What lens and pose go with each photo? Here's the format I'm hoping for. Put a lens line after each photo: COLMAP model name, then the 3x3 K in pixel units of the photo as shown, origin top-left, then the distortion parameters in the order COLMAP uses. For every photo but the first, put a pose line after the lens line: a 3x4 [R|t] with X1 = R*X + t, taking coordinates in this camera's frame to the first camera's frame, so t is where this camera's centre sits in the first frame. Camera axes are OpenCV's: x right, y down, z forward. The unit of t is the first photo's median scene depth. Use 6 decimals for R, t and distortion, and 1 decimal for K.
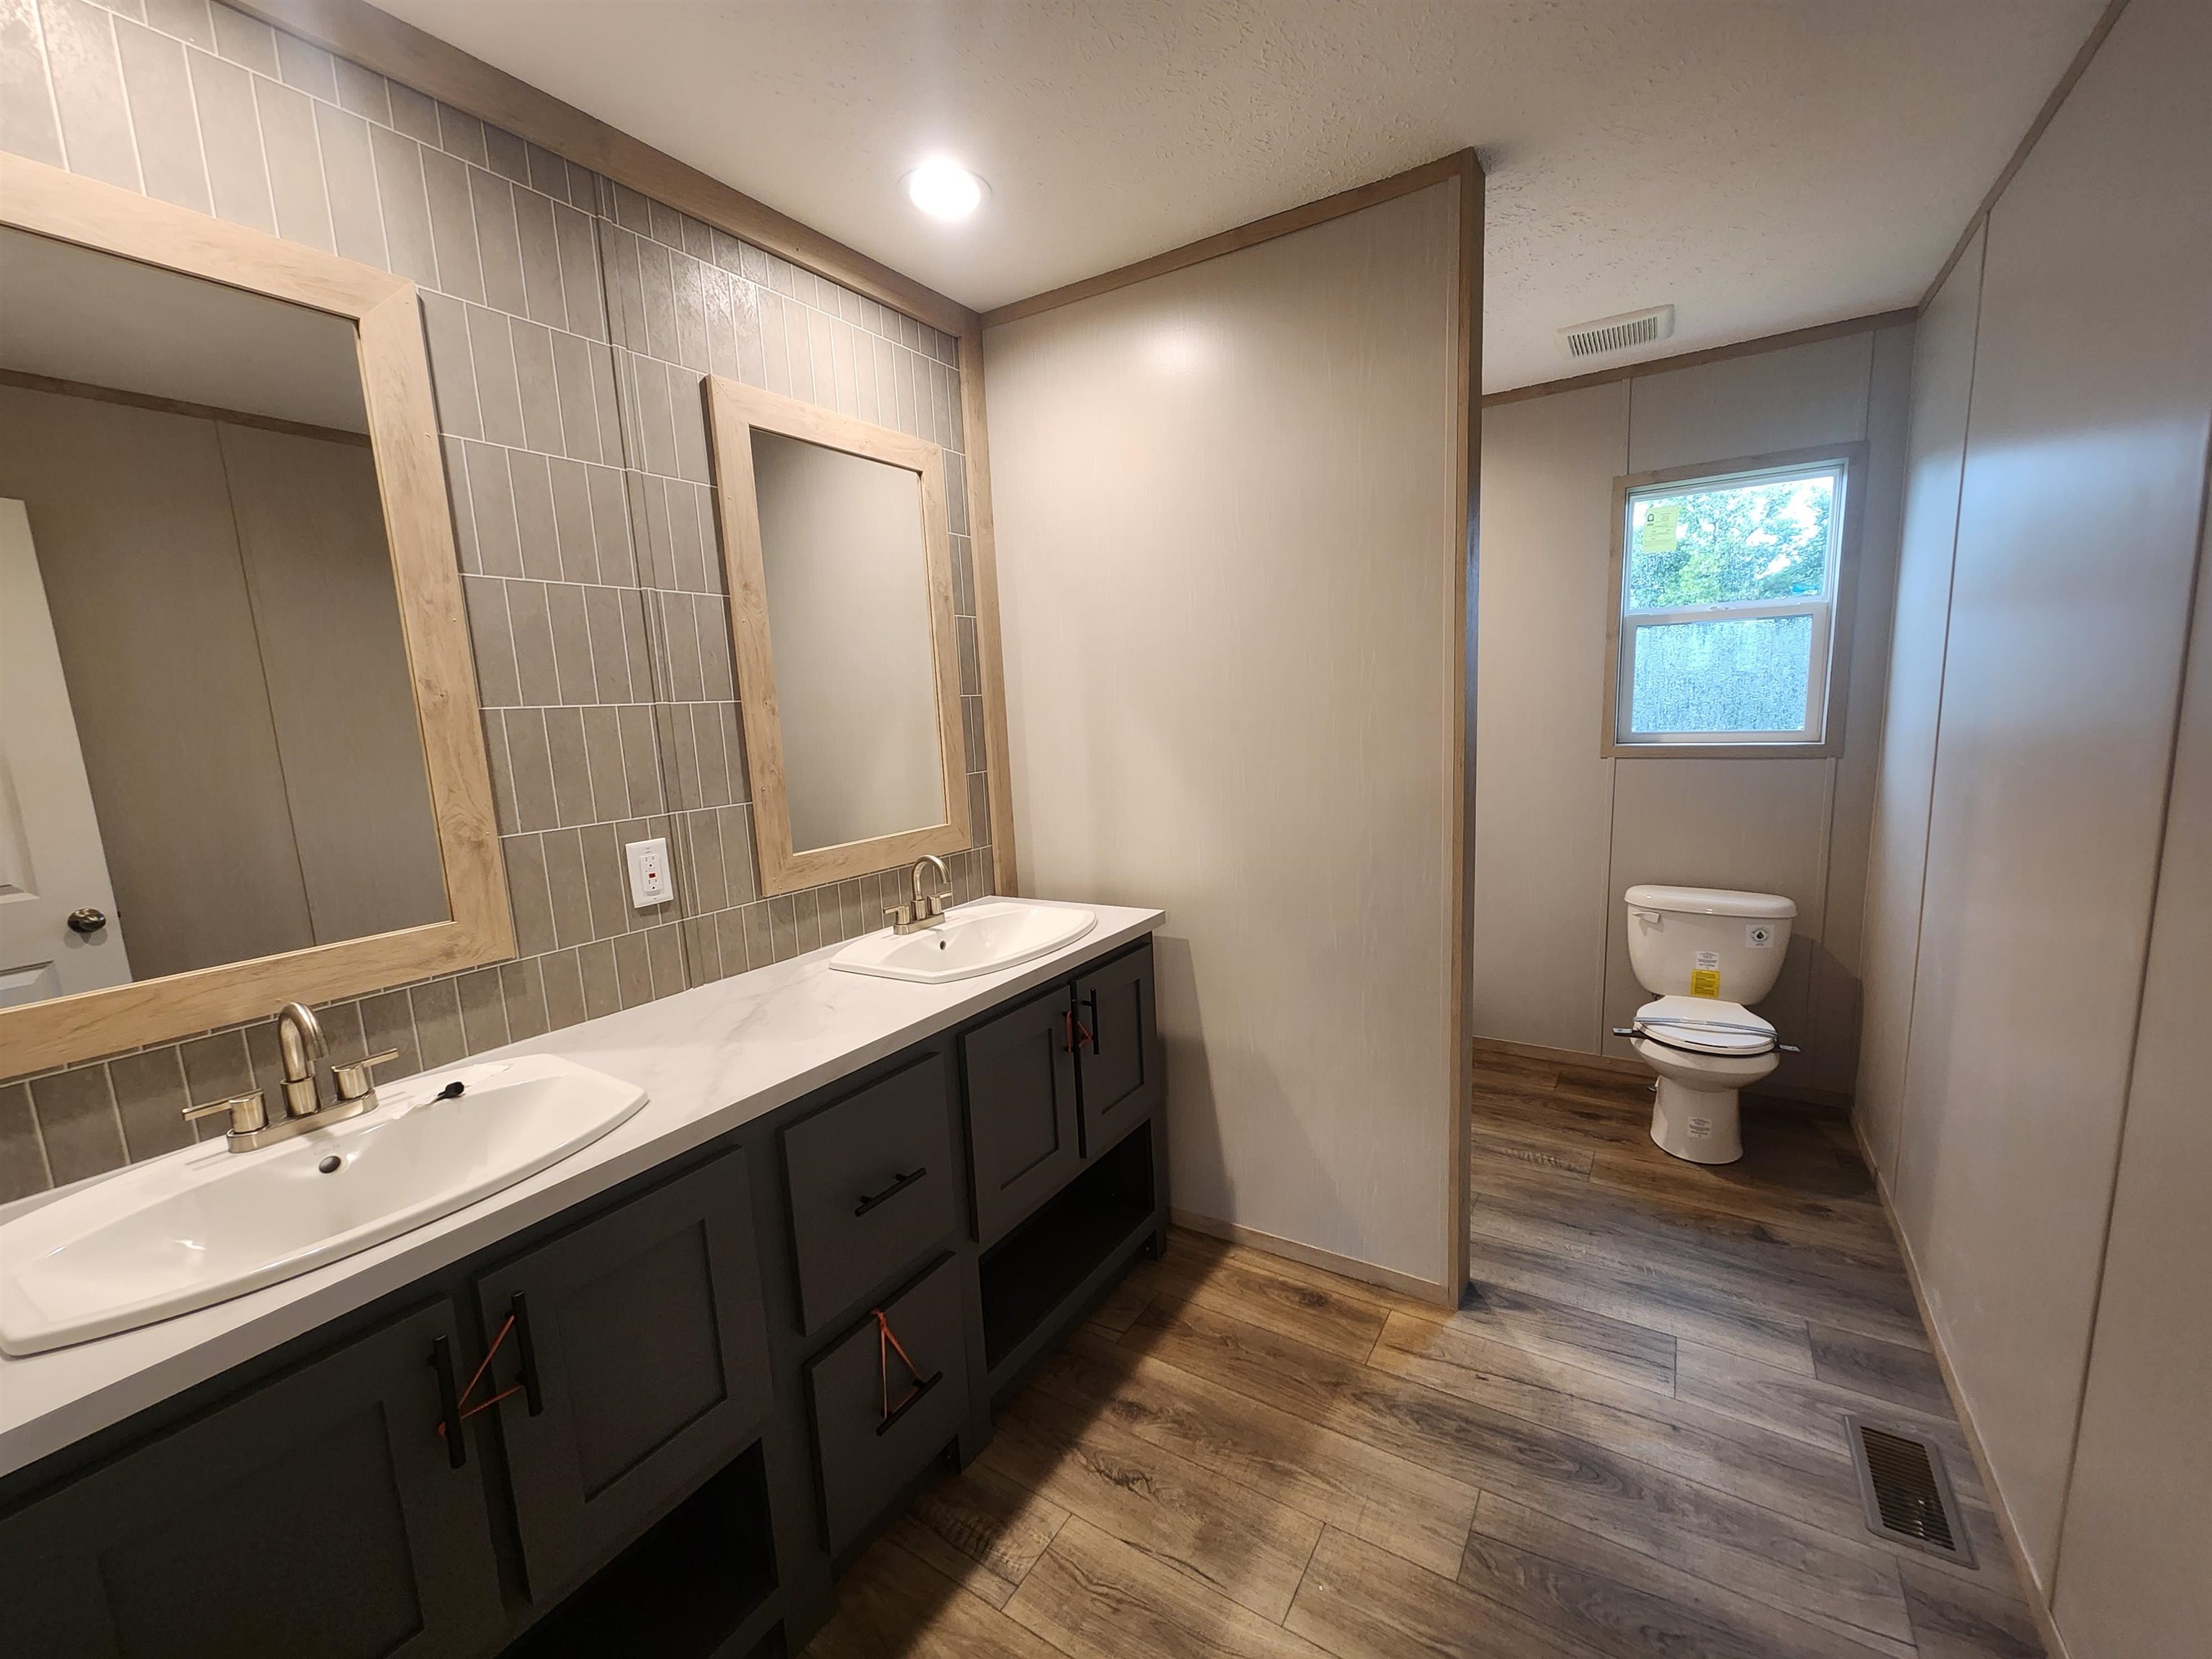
lens RADIAL K [[907.2, 0, 1109.9], [0, 907.2, 842.6], [0, 0, 1]] dist [0.003424, 0.000416]
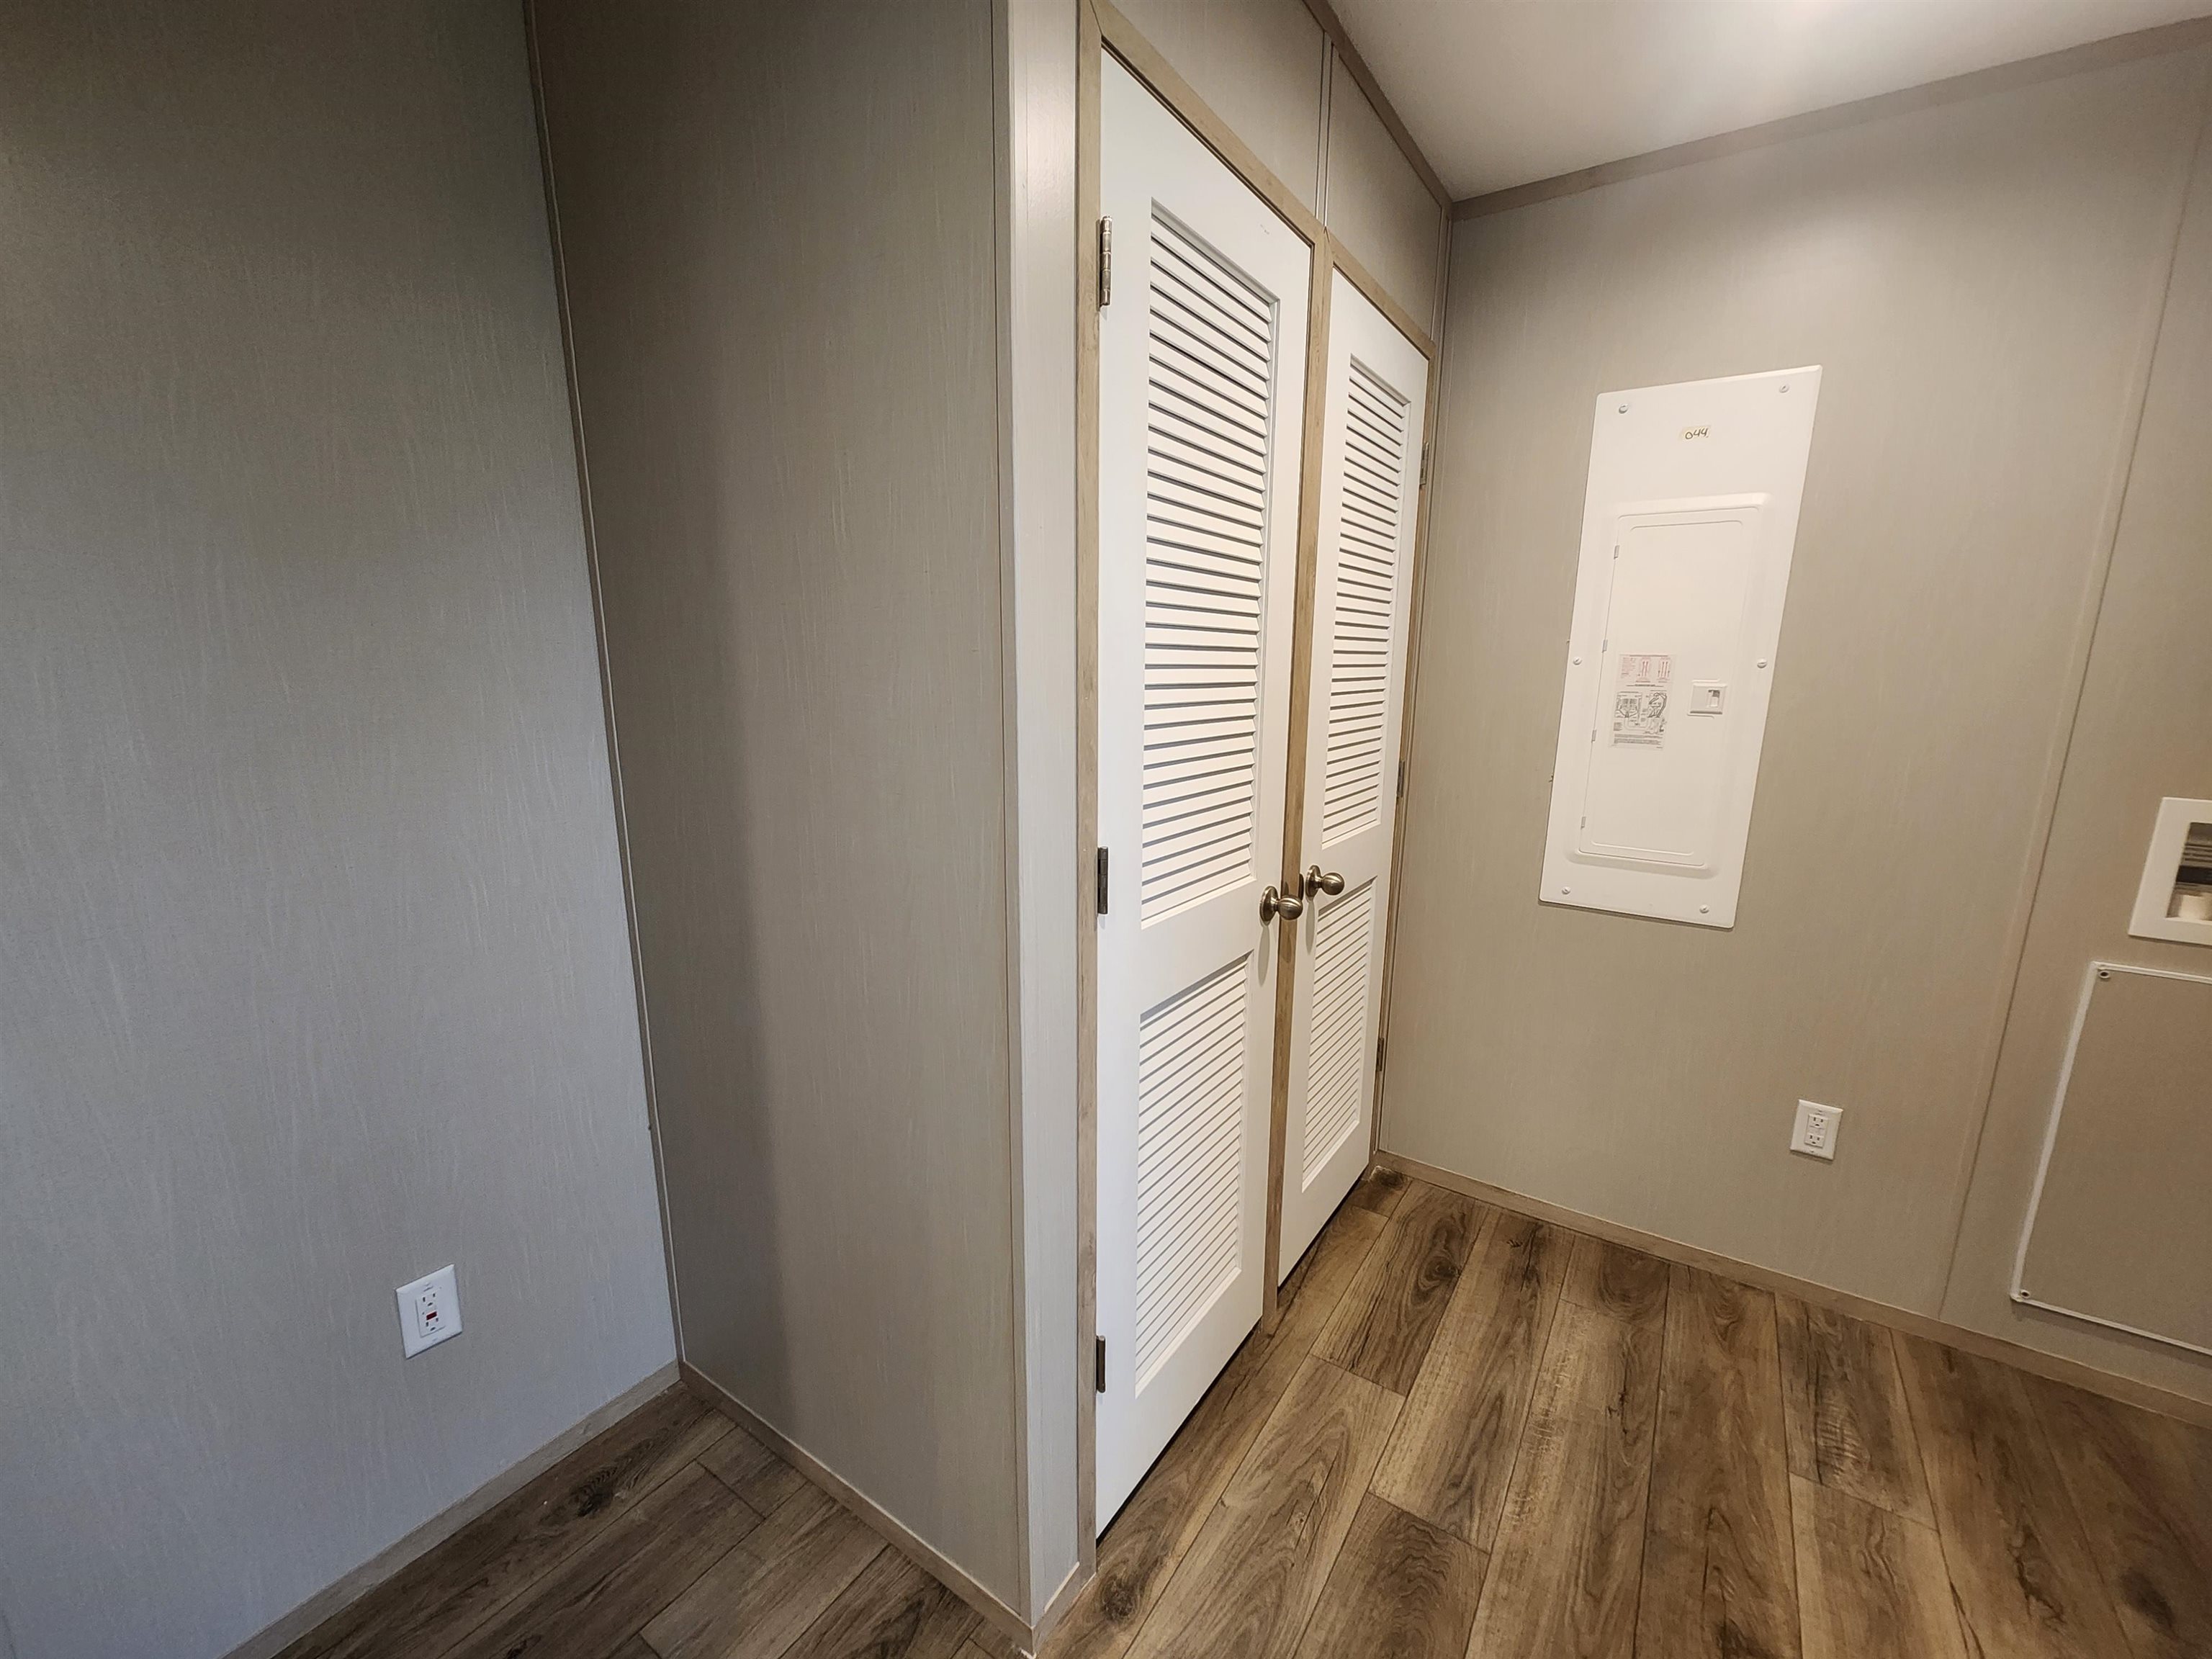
lens RADIAL K [[907.2, 0, 1108.5], [0, 907.2, 845.2], [0, 0, 1]] dist [0.003424, 0.000416]
pose [[-0.022746, 0.251902, -0.967485, 0.682466], [-0.172795, 0.952181, 0.251980, -0.017458], [0.984695, 0.172908, 0.021869, 0.022389]]
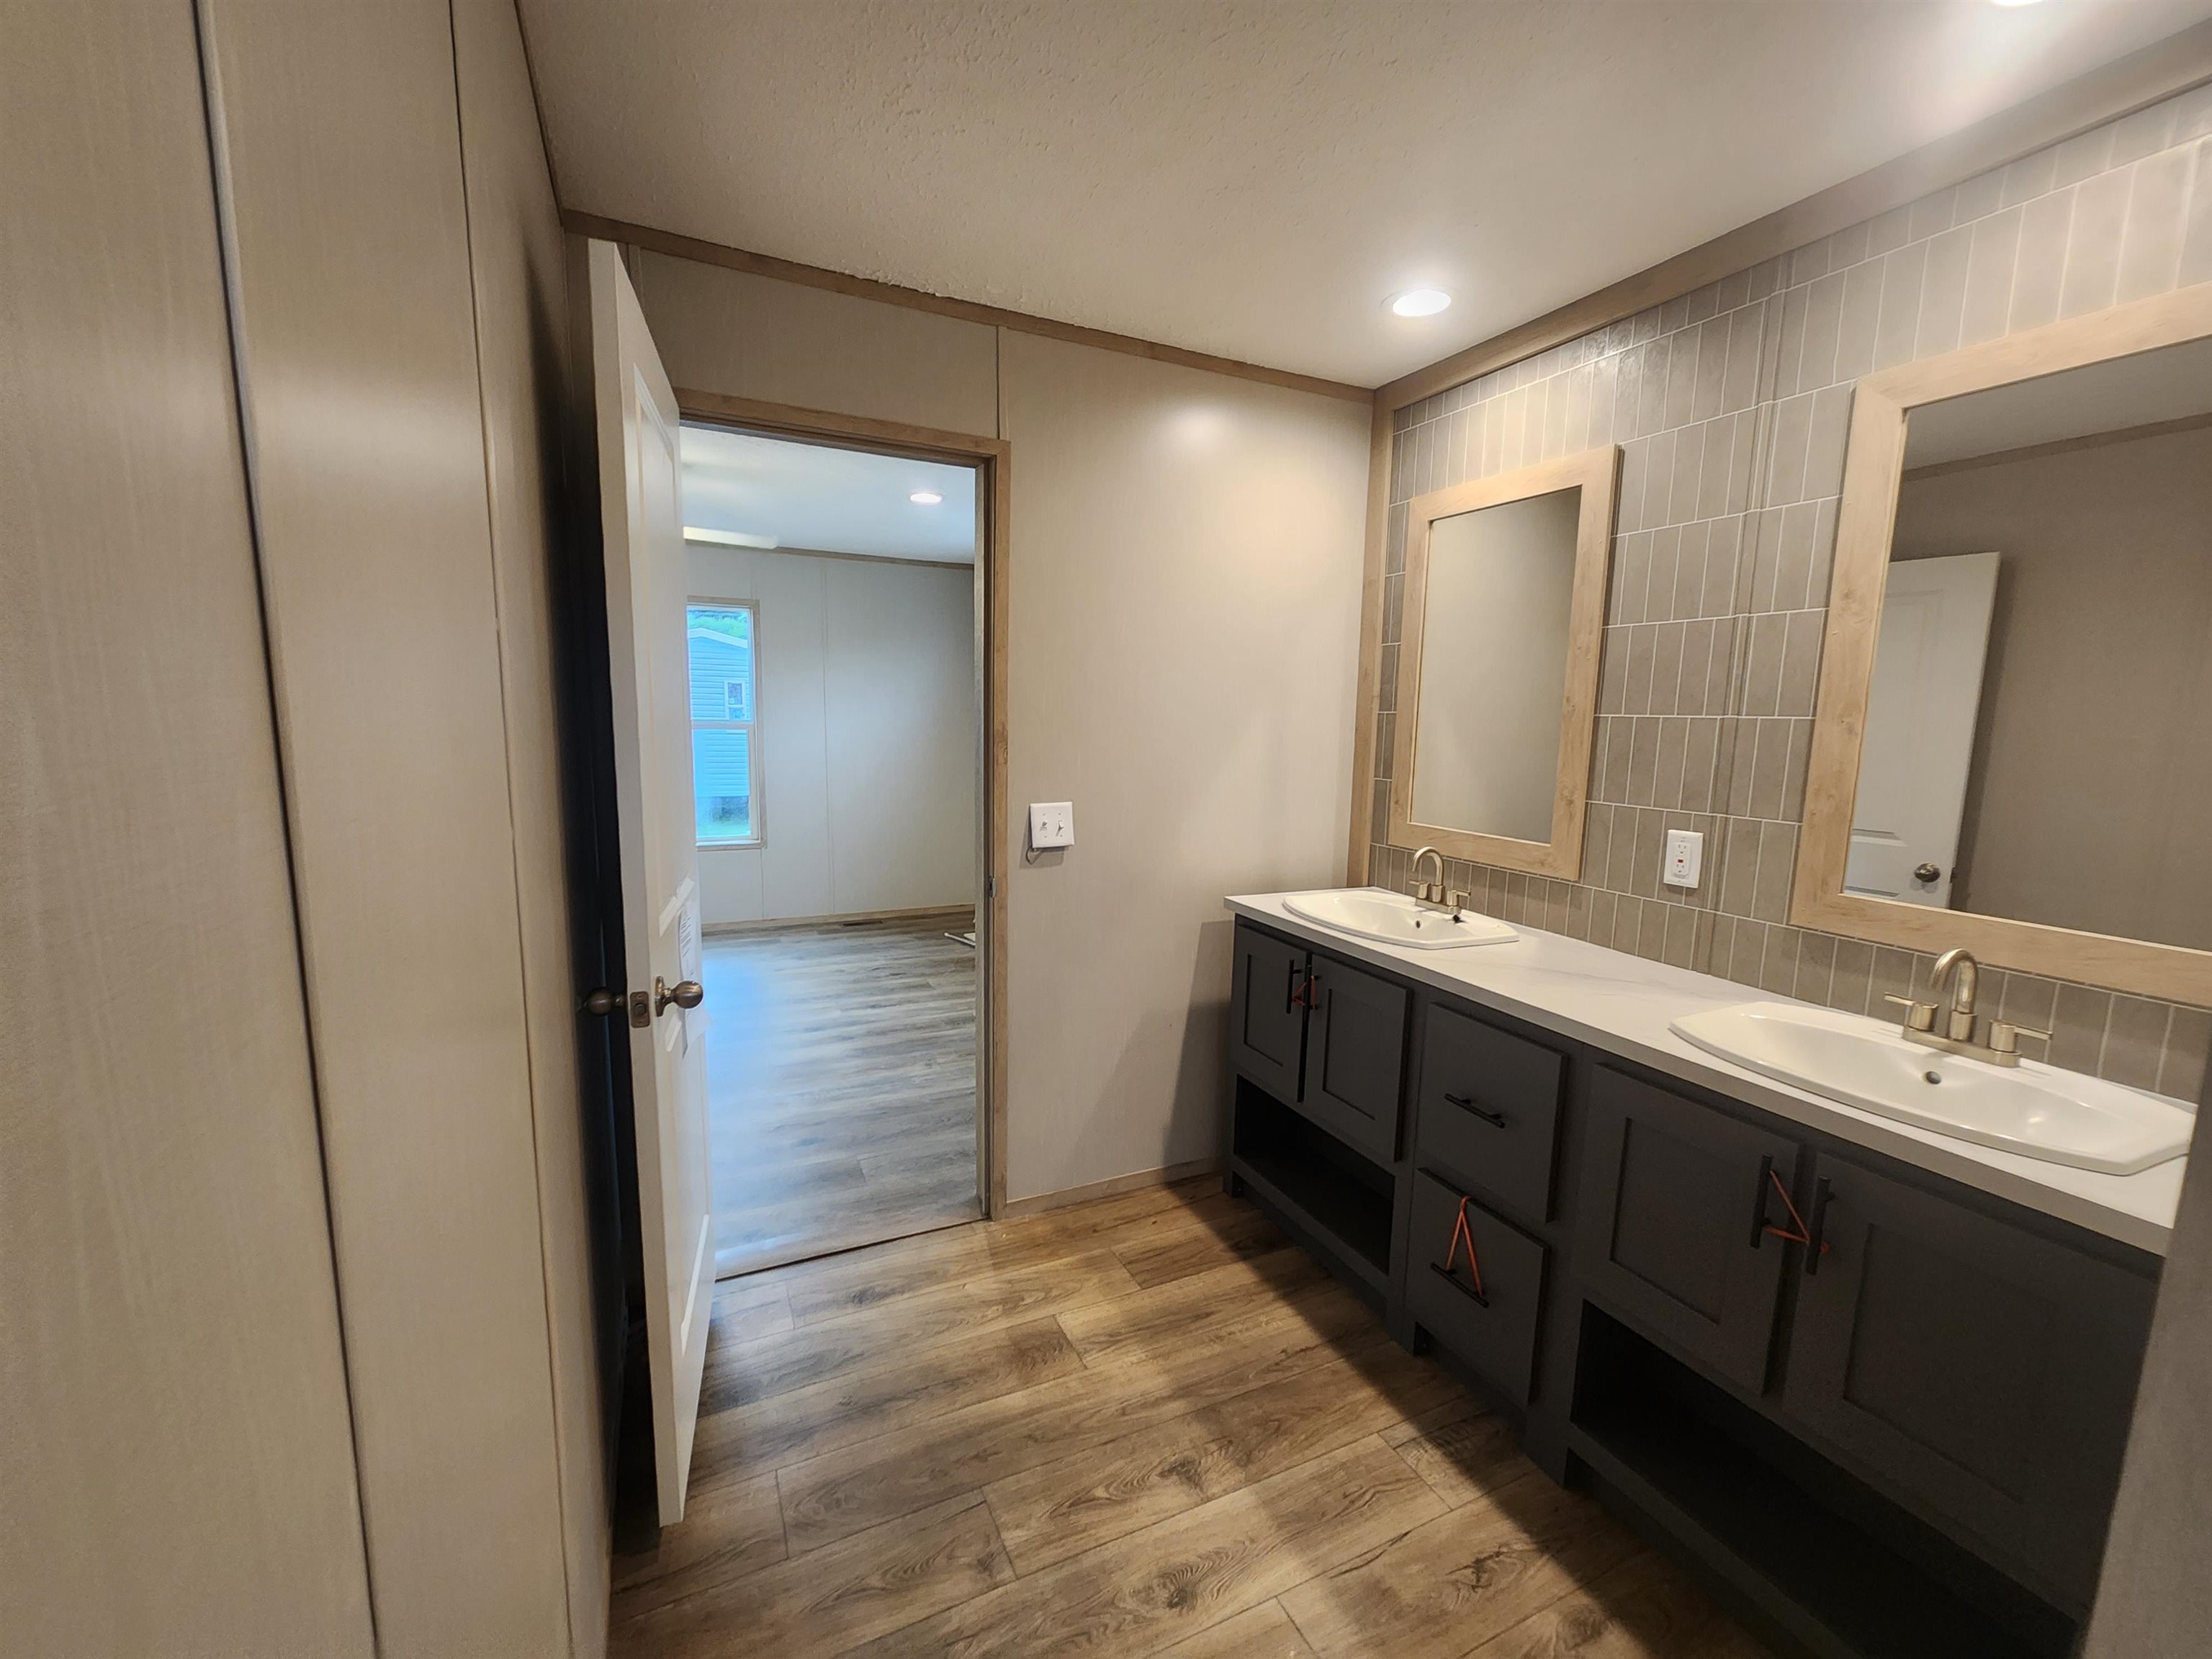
lens RADIAL K [[907.2, 0, 1114.5], [0, 907.2, 844.1], [0, 0, 1]] dist [0.003424, 0.000416]
pose [[-0.526956, 0.151196, -0.836336, 0.883004], [-0.135270, 0.956584, 0.258166, -0.193499], [0.839059, 0.249173, -0.483625, 0.960731]]
